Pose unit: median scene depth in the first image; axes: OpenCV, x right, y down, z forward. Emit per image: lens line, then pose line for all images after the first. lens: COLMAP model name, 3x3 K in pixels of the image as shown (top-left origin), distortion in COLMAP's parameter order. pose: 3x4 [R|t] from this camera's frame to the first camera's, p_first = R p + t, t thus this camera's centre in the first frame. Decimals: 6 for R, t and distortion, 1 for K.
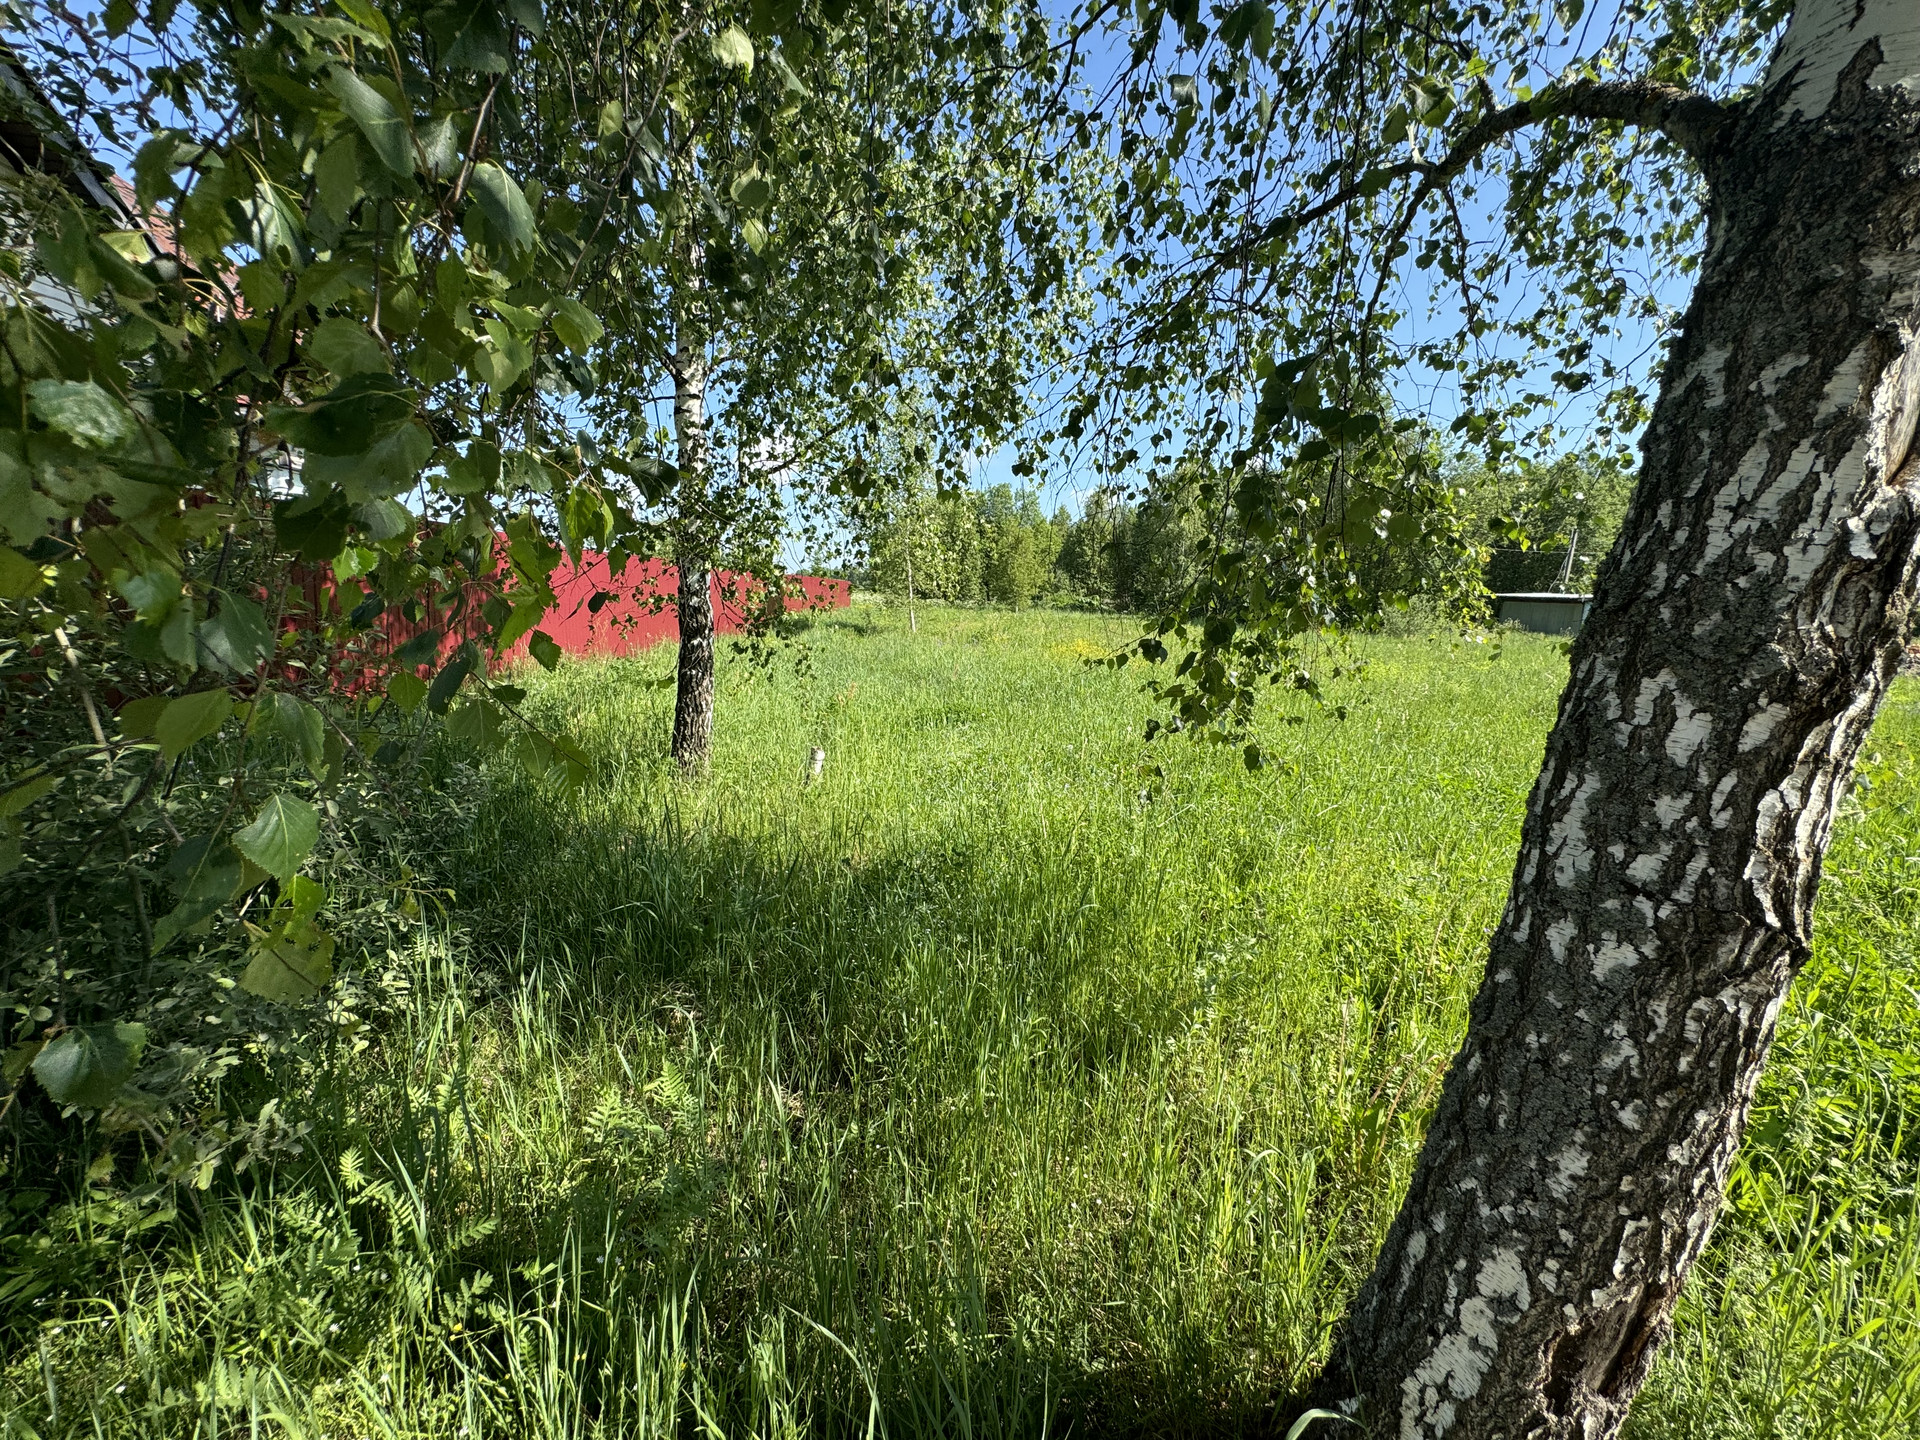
lens RADIAL K [[768.2, 0, 963.1], [0, 768.2, 719.7], [0, 0, 1]] dist [-0.001865, 0.000864]
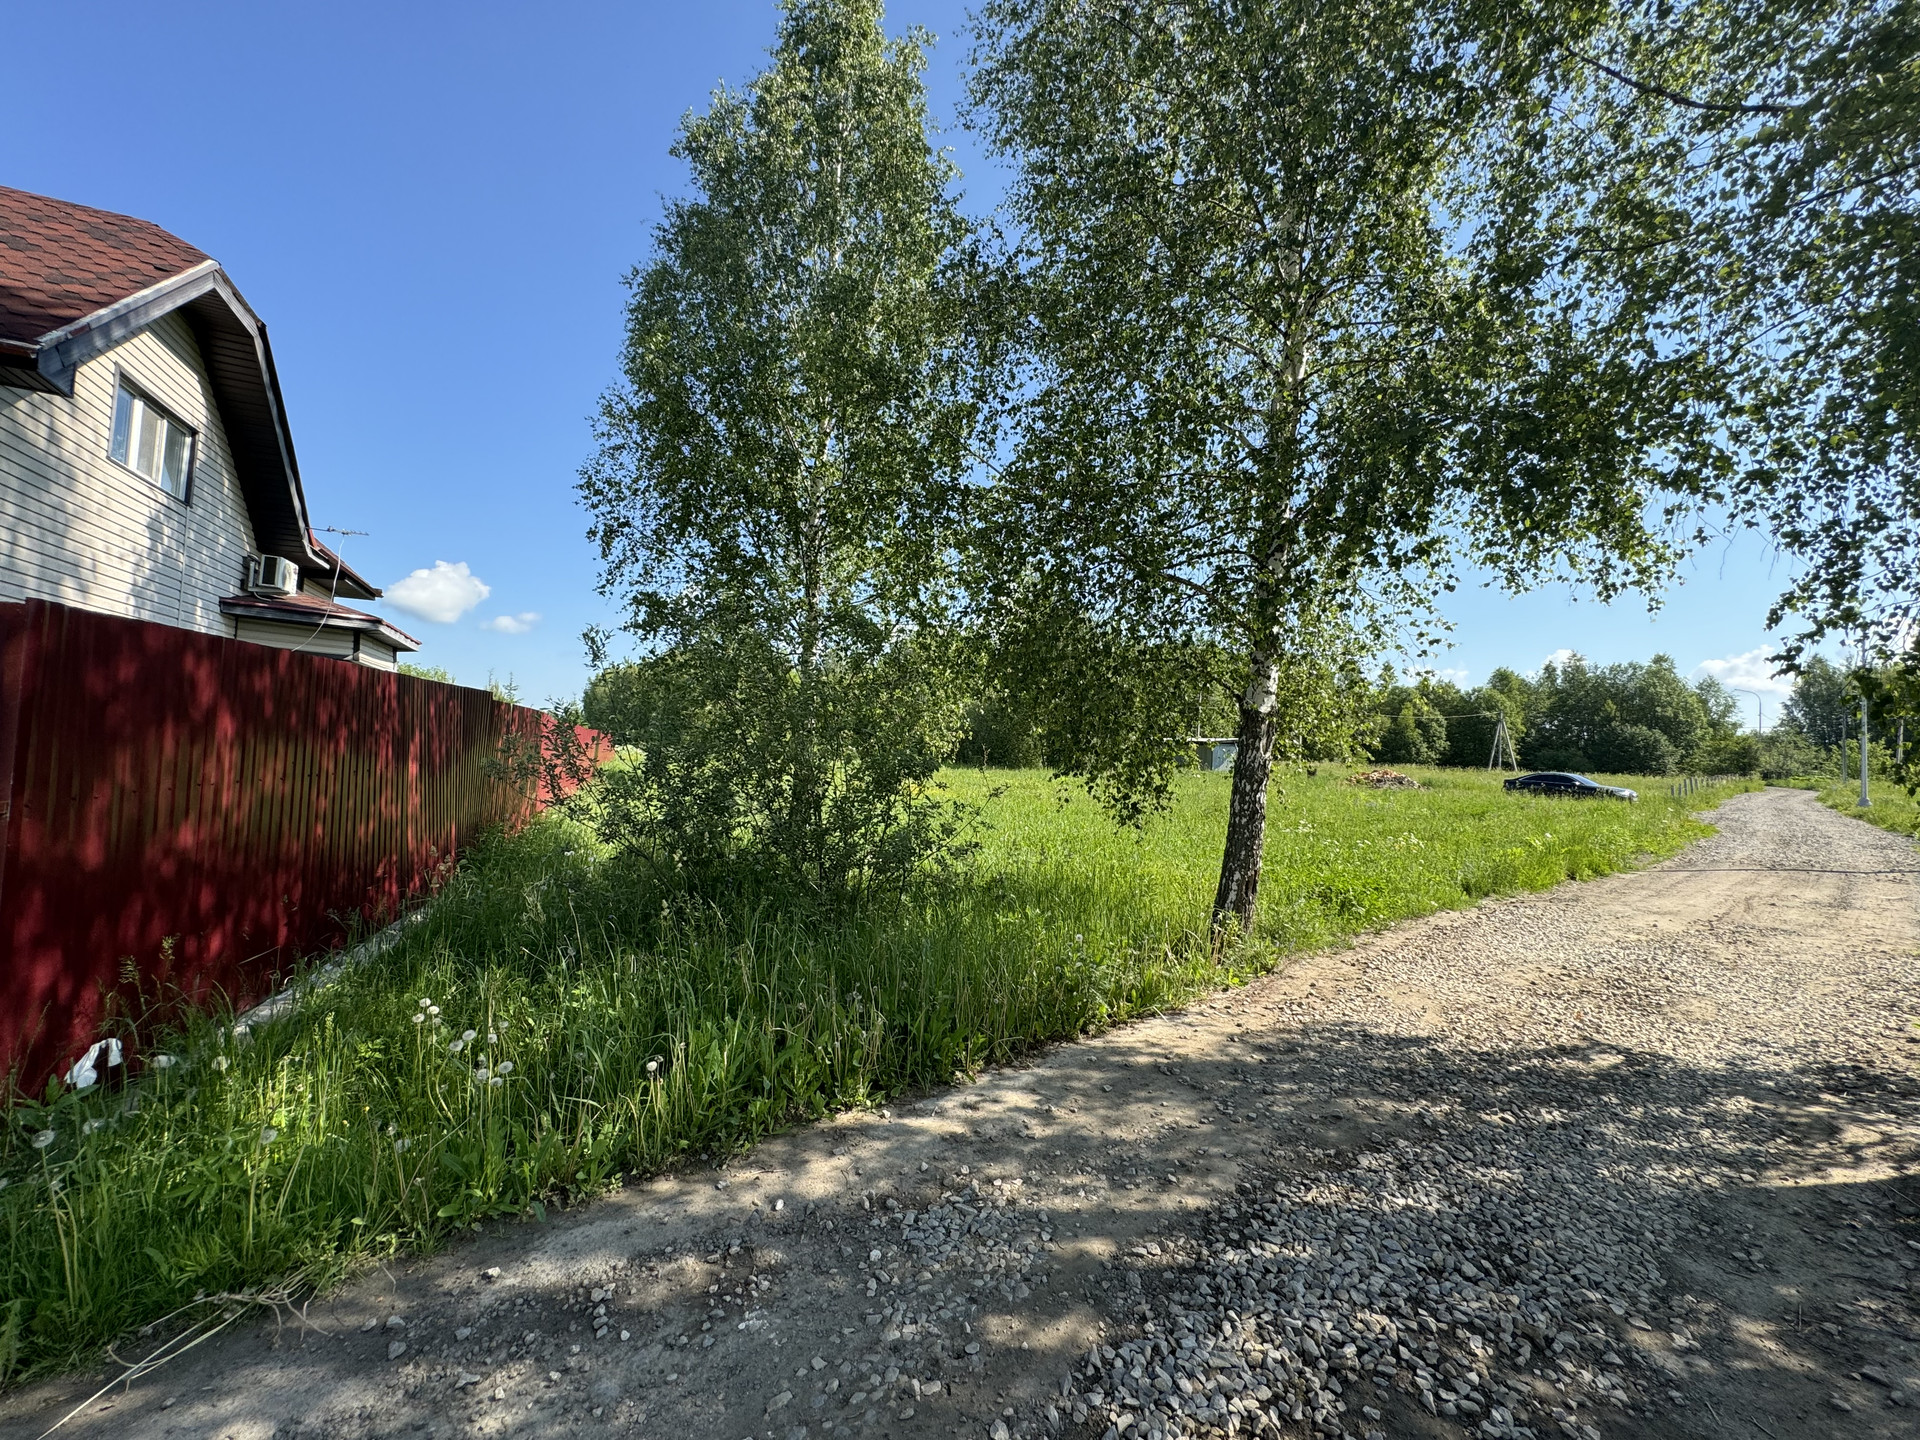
lens RADIAL K [[766.0, 0, 960.0], [0, 766.0, 720.0], [0, 0, 1]] dist [-0.001980, 0.000236]
pose [[0.936000, -0.001996, 0.351996, -3.507803], [0.066996, 0.982715, -0.172578, 0.383777], [-0.345567, 0.185115, 0.919954, -4.087775]]
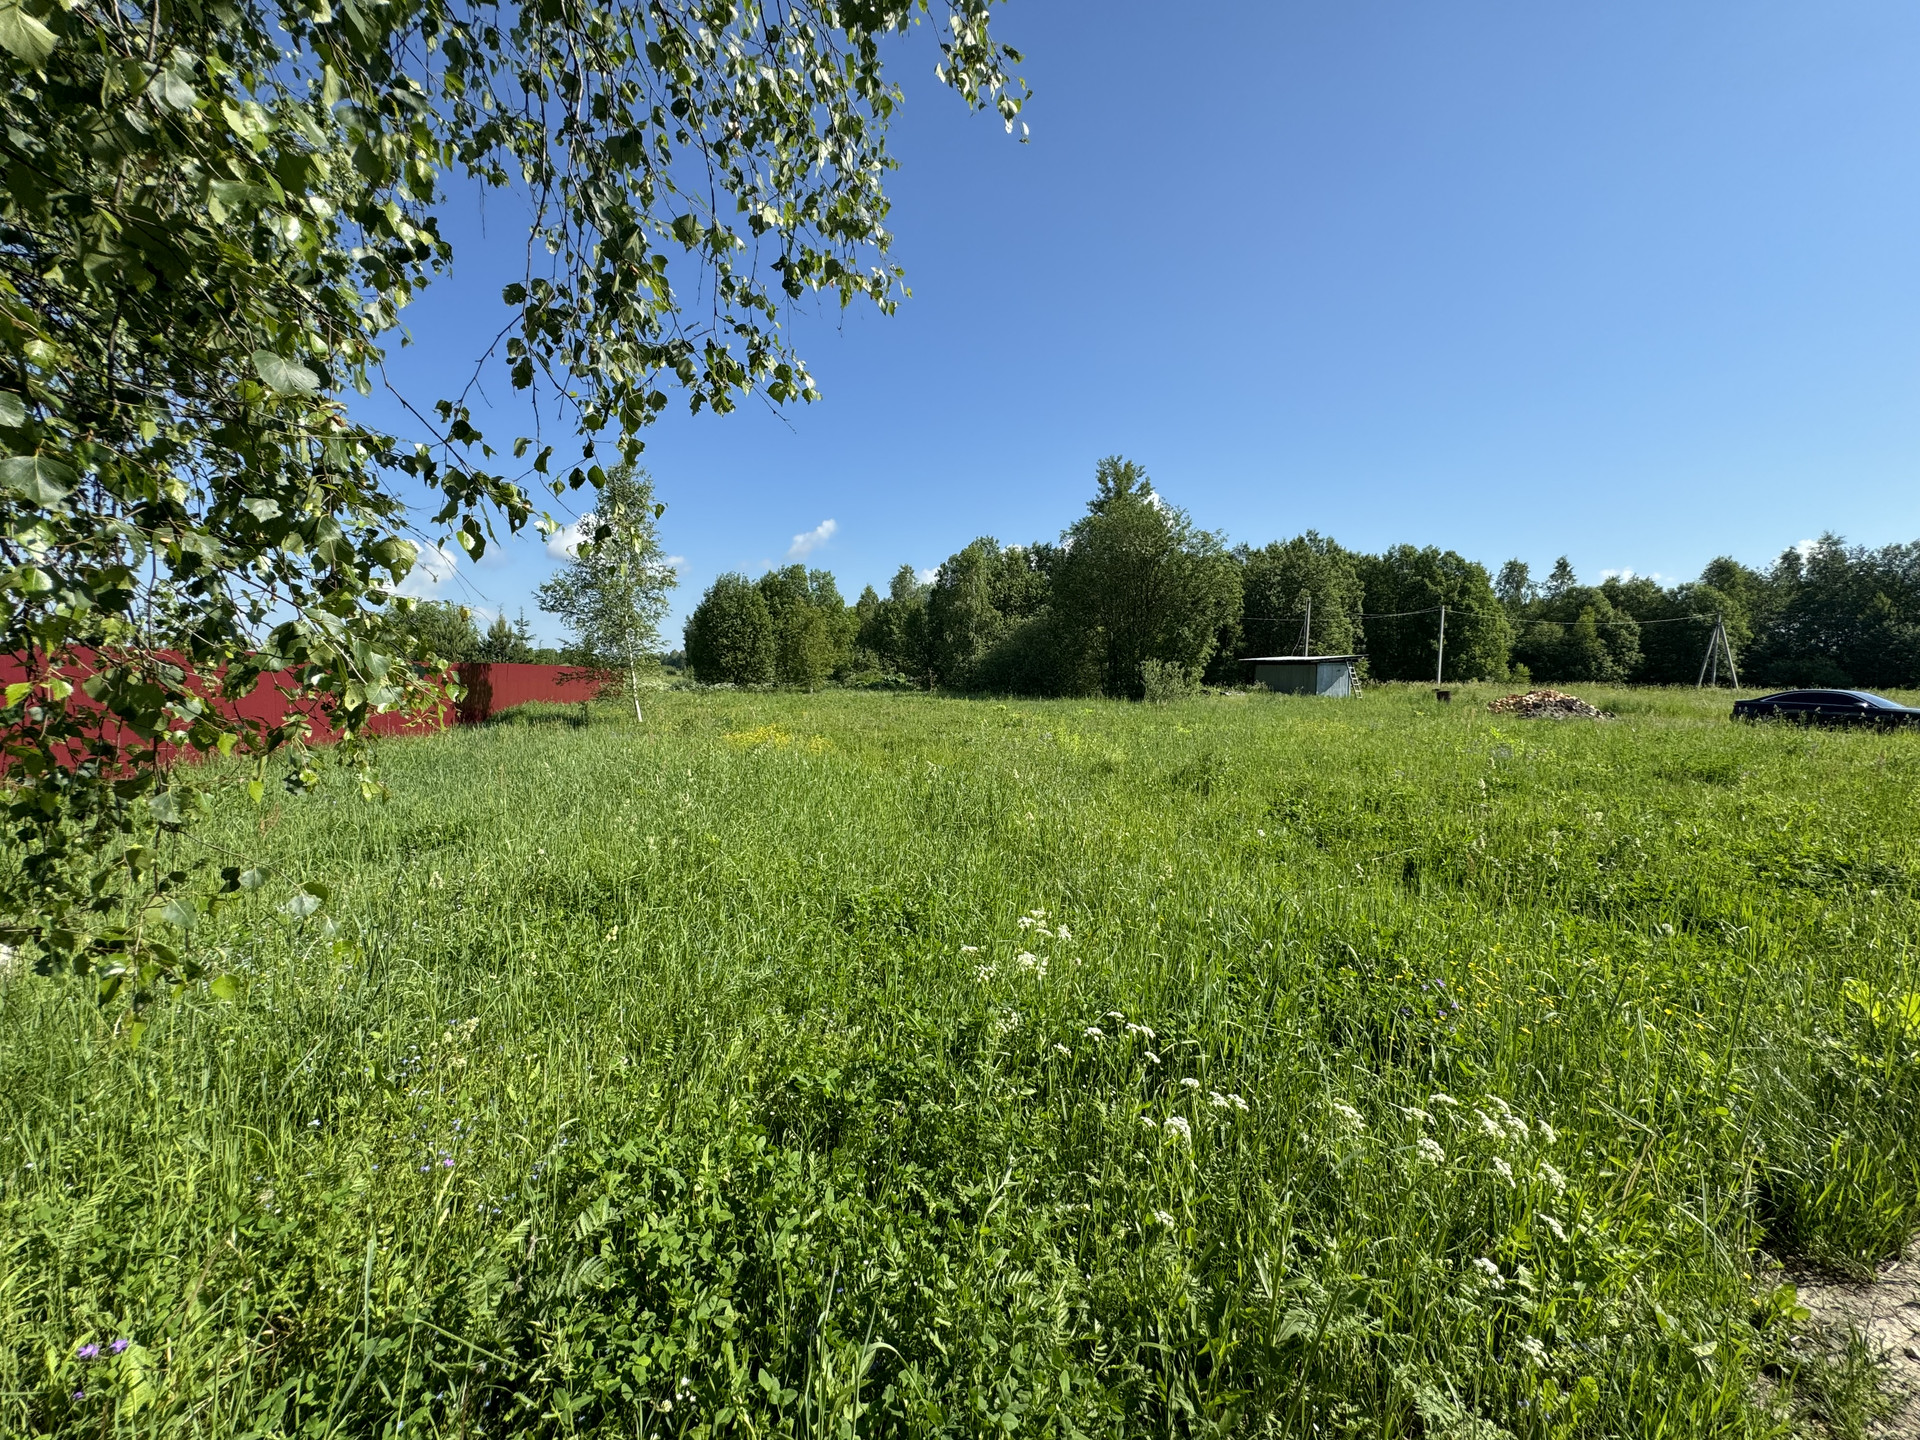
lens RADIAL K [[767.9, 0, 959.8], [0, 767.9, 717.8], [0, 0, 1]] dist [-0.003538, 0.000990]
pose [[0.978808, -0.048362, 0.198987, 2.946969], [0.068642, 0.992982, -0.096310, -0.115776], [-0.192933, 0.107928, 0.975258, 0.943388]]
